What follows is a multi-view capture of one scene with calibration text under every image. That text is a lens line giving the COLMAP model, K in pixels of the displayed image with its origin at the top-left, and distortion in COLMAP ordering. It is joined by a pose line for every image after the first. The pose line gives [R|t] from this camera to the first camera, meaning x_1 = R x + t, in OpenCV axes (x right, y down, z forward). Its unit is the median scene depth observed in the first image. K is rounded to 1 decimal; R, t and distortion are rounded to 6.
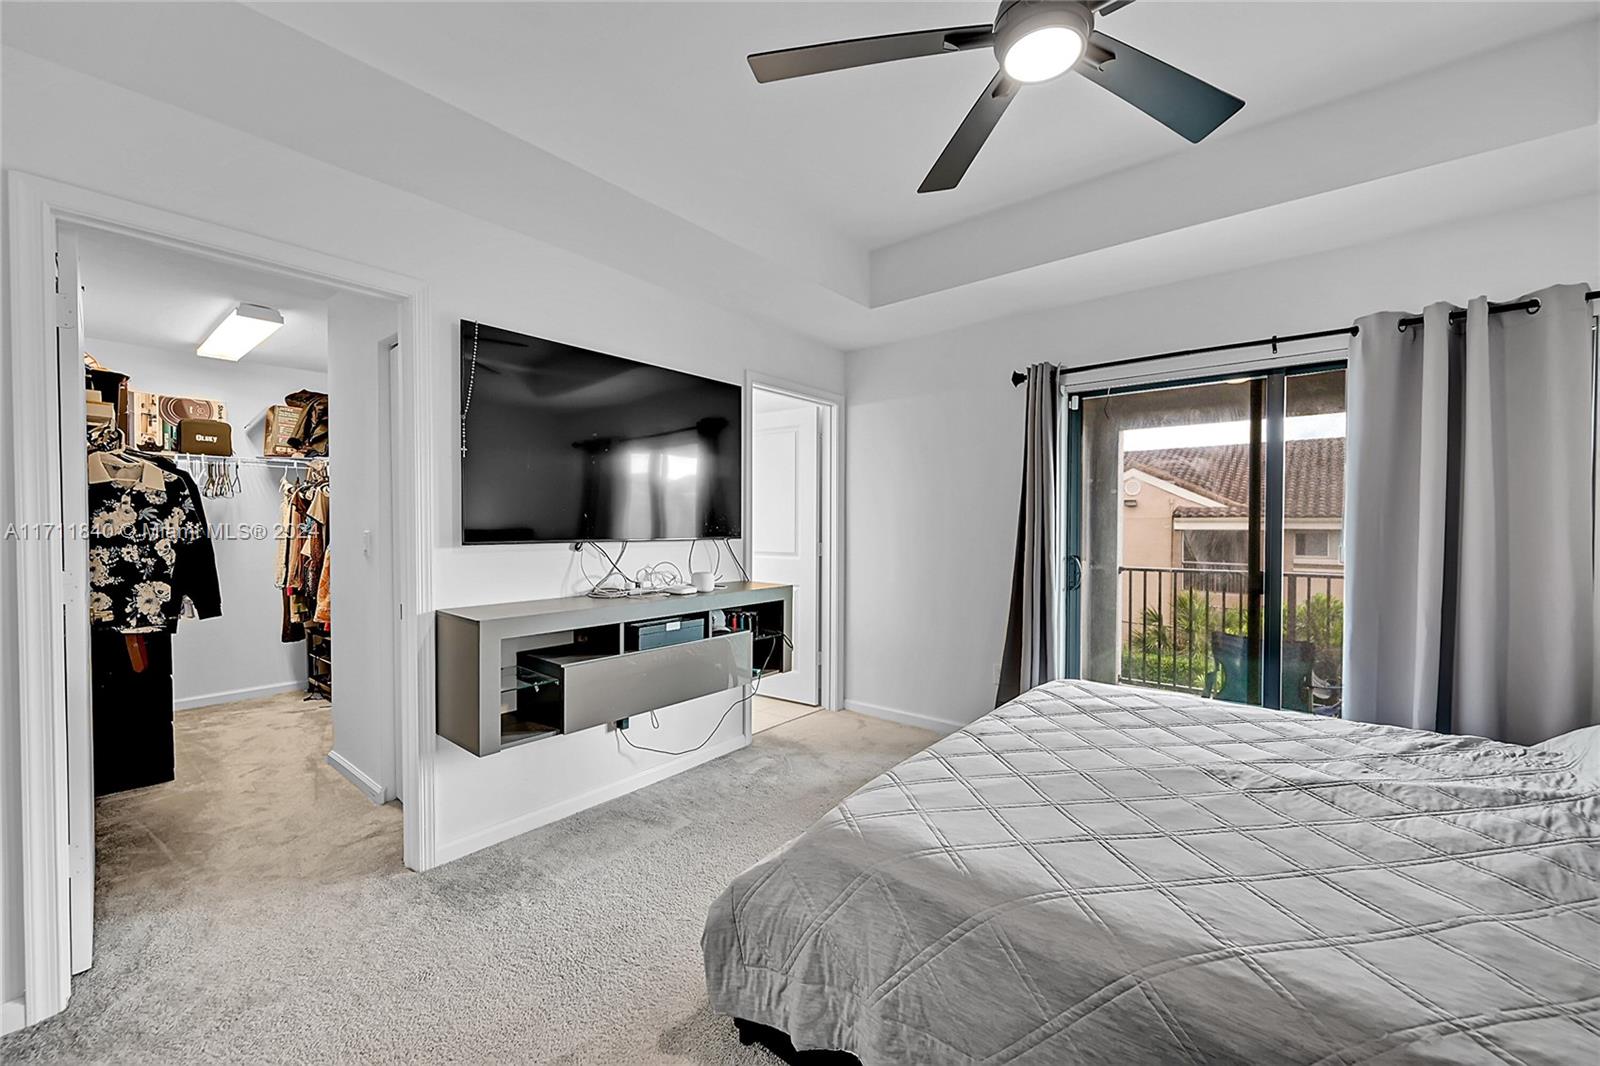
lens RADIAL K [[629.2, 0, 806.7], [0, 629.2, 535.2], [0, 0, 1]] dist [-0.001620, -0.000177]
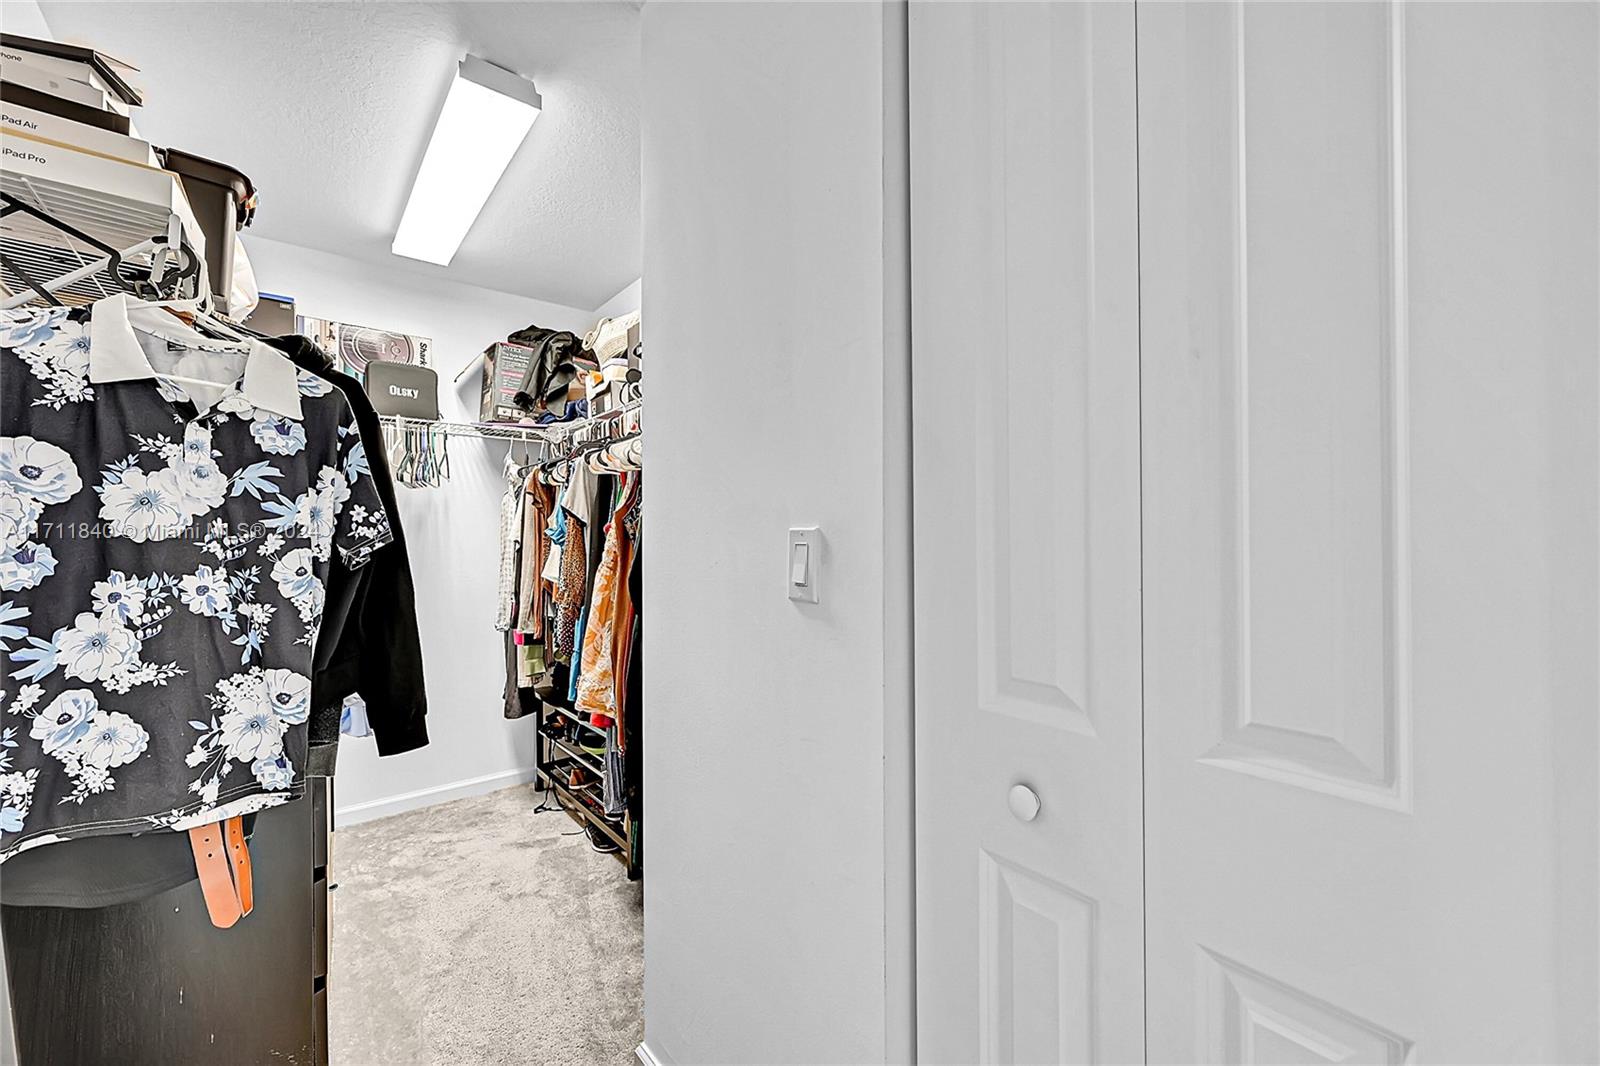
lens RADIAL K [[629.2, 0, 806.7], [0, 629.2, 535.2], [0, 0, 1]] dist [-0.001620, -0.000177]
pose [[0.980909, -0.008014, -0.194303, -0.649209], [0.003627, 0.999731, -0.022920, 0.006463], [0.194435, 0.021777, 0.980674, 0.686805]]
